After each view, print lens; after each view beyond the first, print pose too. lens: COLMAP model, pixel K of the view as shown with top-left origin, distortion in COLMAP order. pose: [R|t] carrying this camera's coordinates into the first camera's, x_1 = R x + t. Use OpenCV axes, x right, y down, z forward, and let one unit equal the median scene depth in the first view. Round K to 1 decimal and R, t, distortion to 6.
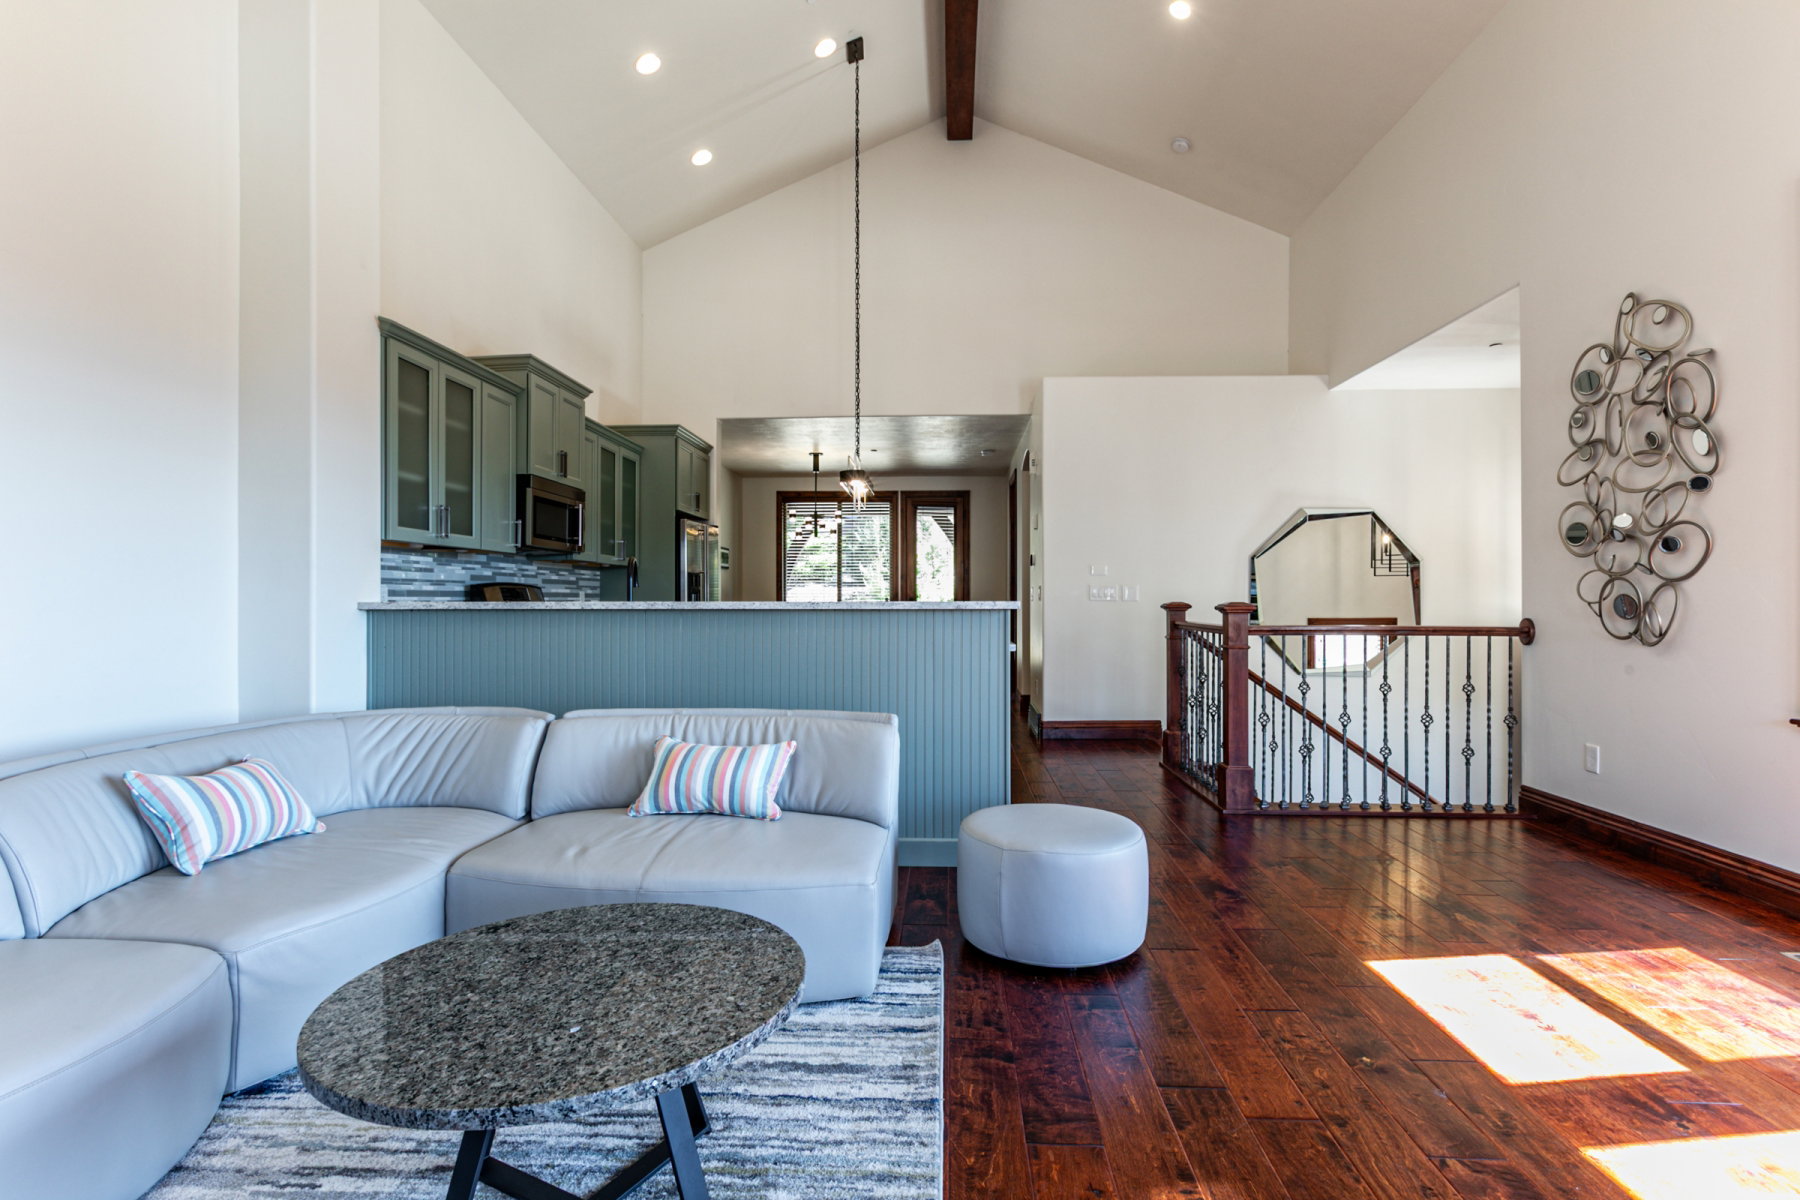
lens RADIAL K [[873.8, 0, 900.5], [0, 873.8, 599.9], [0, 0, 1]] dist [-0.001523, -0.000371]
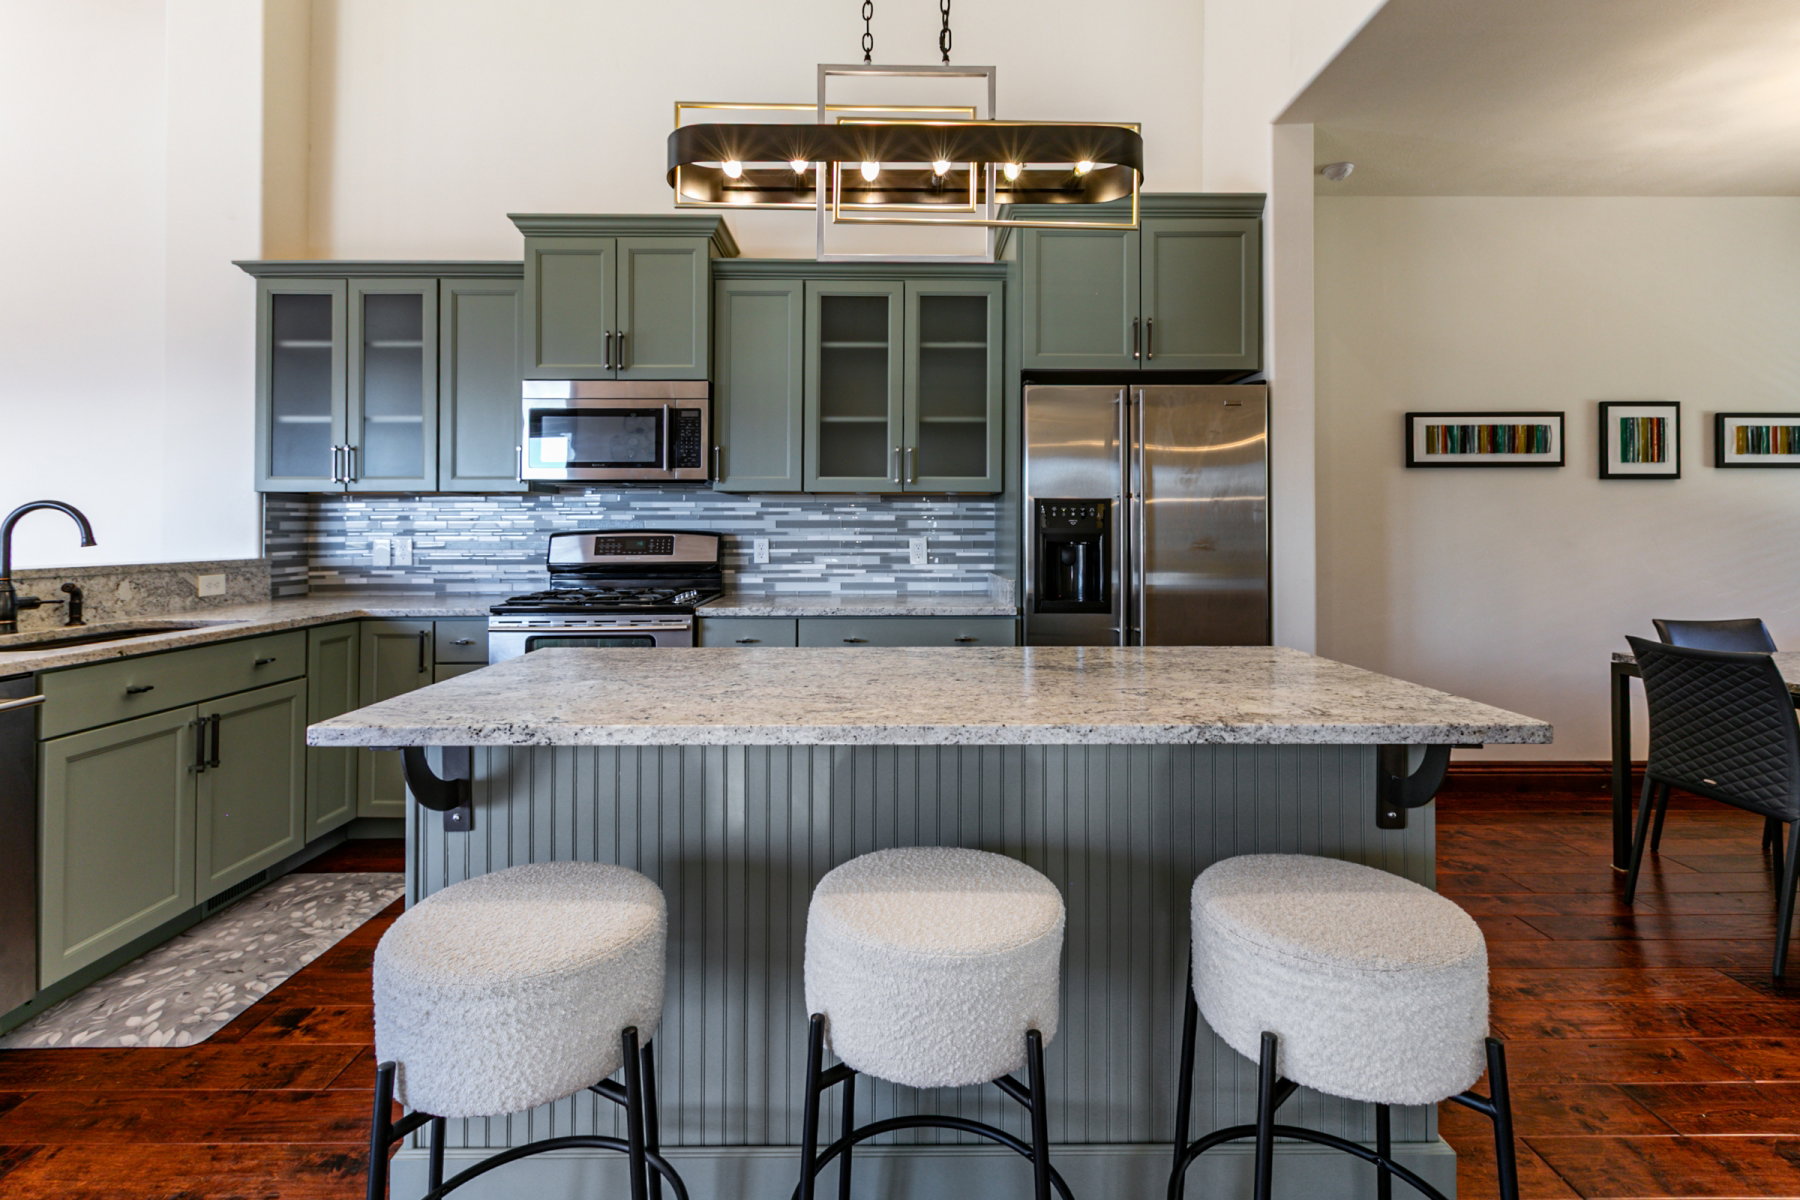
lens RADIAL K [[831.0, 0, 894.9], [0, 831.0, 519.4], [0, 0, 1]] dist [-0.000614, -0.000423]
pose [[0.068622, -0.011232, -0.997579, 0.301829], [0.000766, 0.999937, -0.011206, -0.024157], [0.997642, 0.000005, 0.068627, 1.394024]]
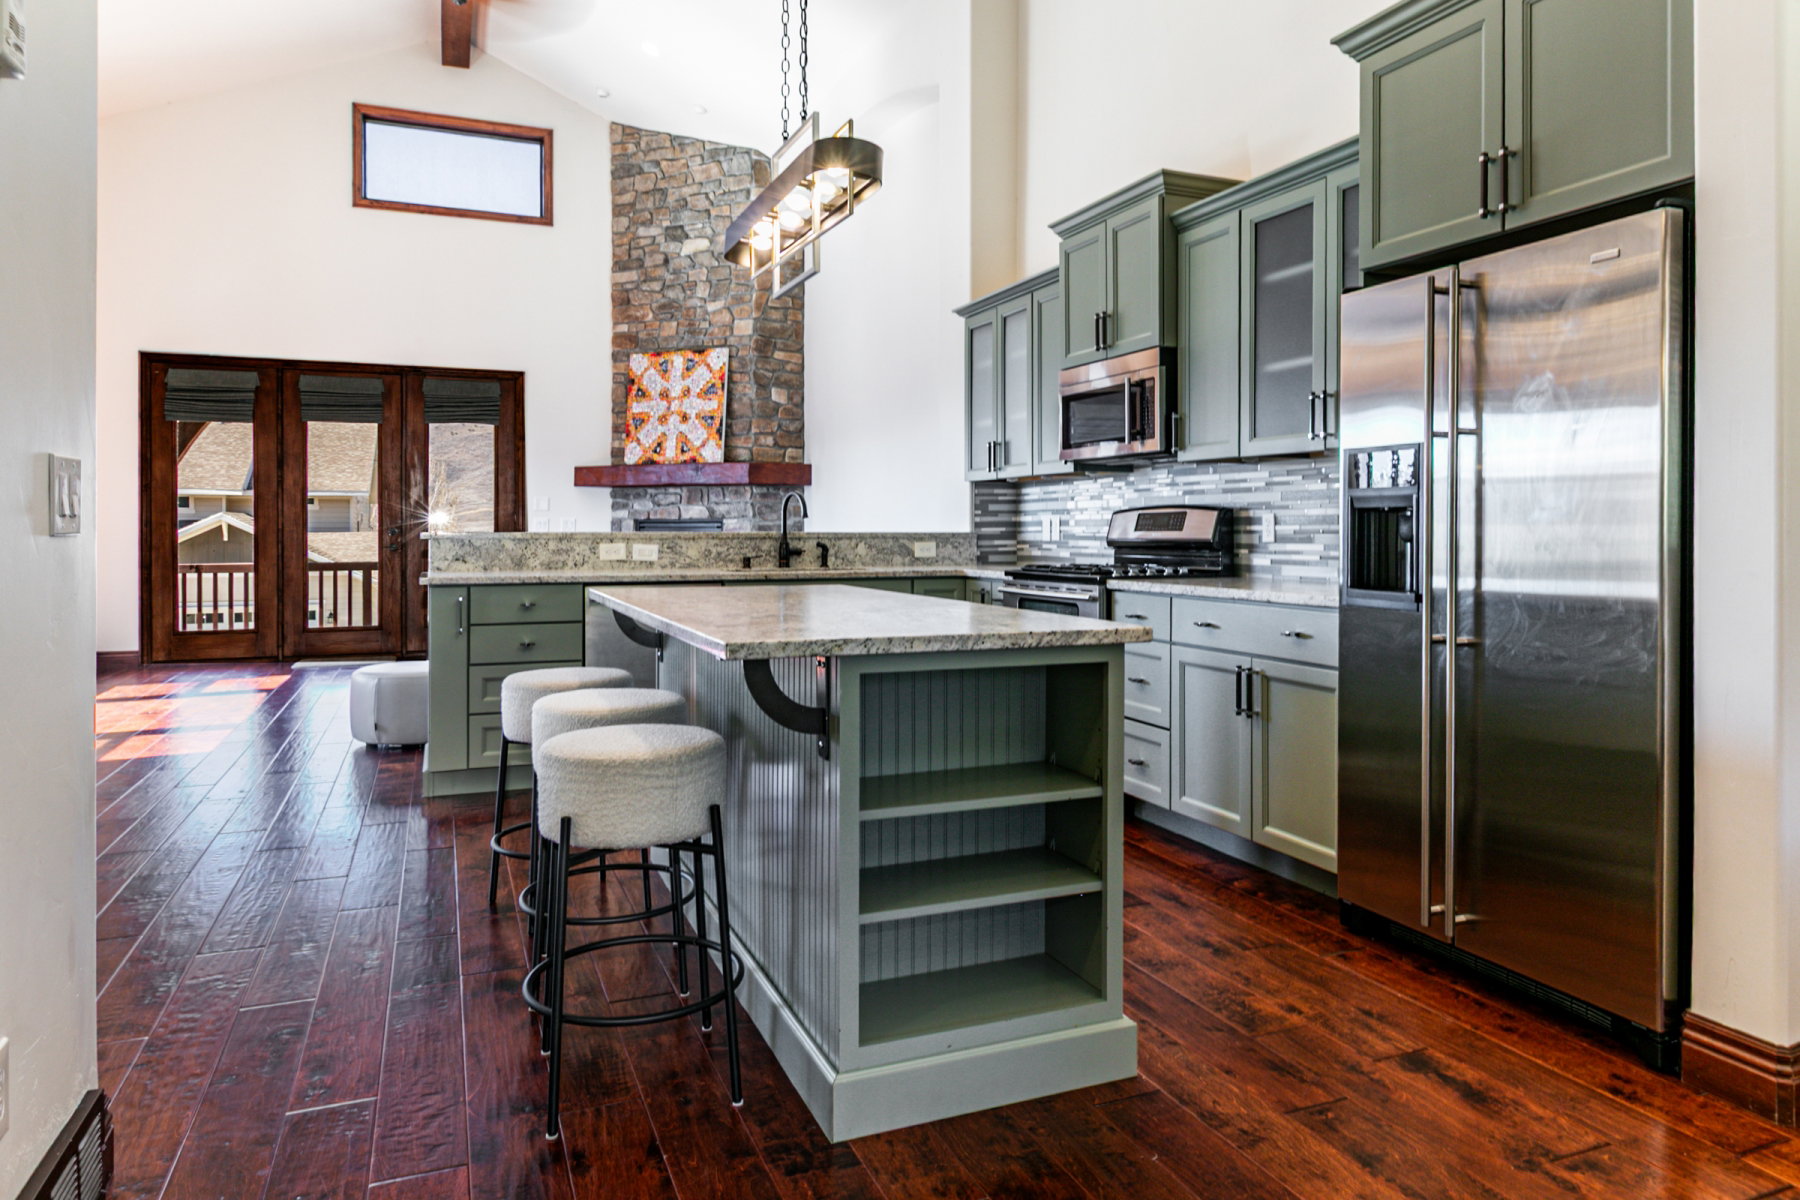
lens RADIAL K [[1104.6, 0, 898.1], [0, 1104.6, 531.2], [0, 0, 1]] dist [-0.001734, 0.000031]
pose [[-0.901280, 0.002548, -0.433231, 0.155943], [0.001557, 0.999995, 0.002643, -0.002004], [0.433235, 0.001707, -0.901279, 2.037456]]
